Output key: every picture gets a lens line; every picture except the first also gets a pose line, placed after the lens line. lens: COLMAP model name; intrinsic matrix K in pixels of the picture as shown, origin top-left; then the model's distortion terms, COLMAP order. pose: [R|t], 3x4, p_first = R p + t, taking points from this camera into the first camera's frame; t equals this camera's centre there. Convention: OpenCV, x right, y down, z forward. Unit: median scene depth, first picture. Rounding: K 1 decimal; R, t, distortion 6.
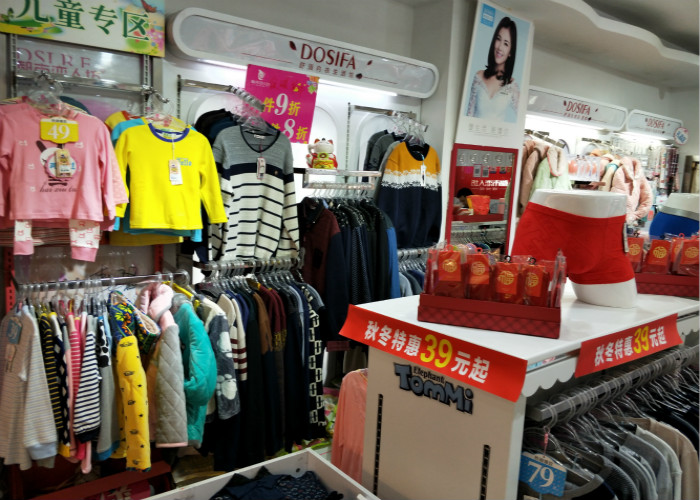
lens RADIAL K [[551.4, 0, 350.0], [0, 551.4, 250.0], [0, 0, 1]] dist [0.006775, 0.001437]
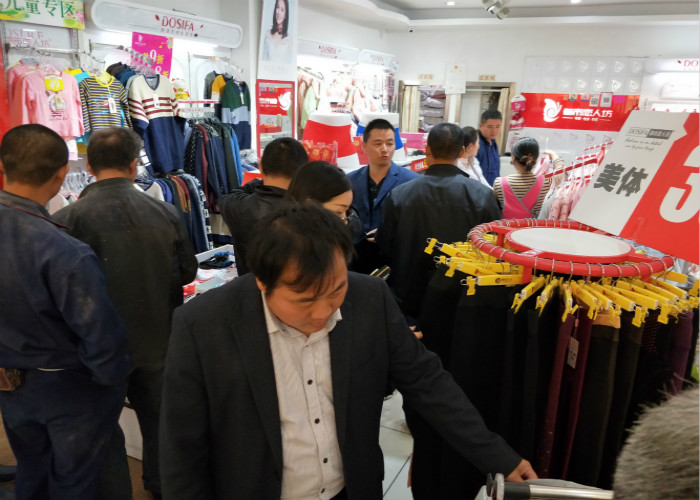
lens RADIAL K [[586.3, 0, 359.3], [0, 586.3, 226.4], [0, 0, 1]] dist [-0.004258, -0.012135]
pose [[0.899122, -0.104589, 0.425019, -0.301666], [0.061831, 0.991644, 0.113222, 0.043230], [-0.433310, -0.075521, 0.898075, -0.629313]]
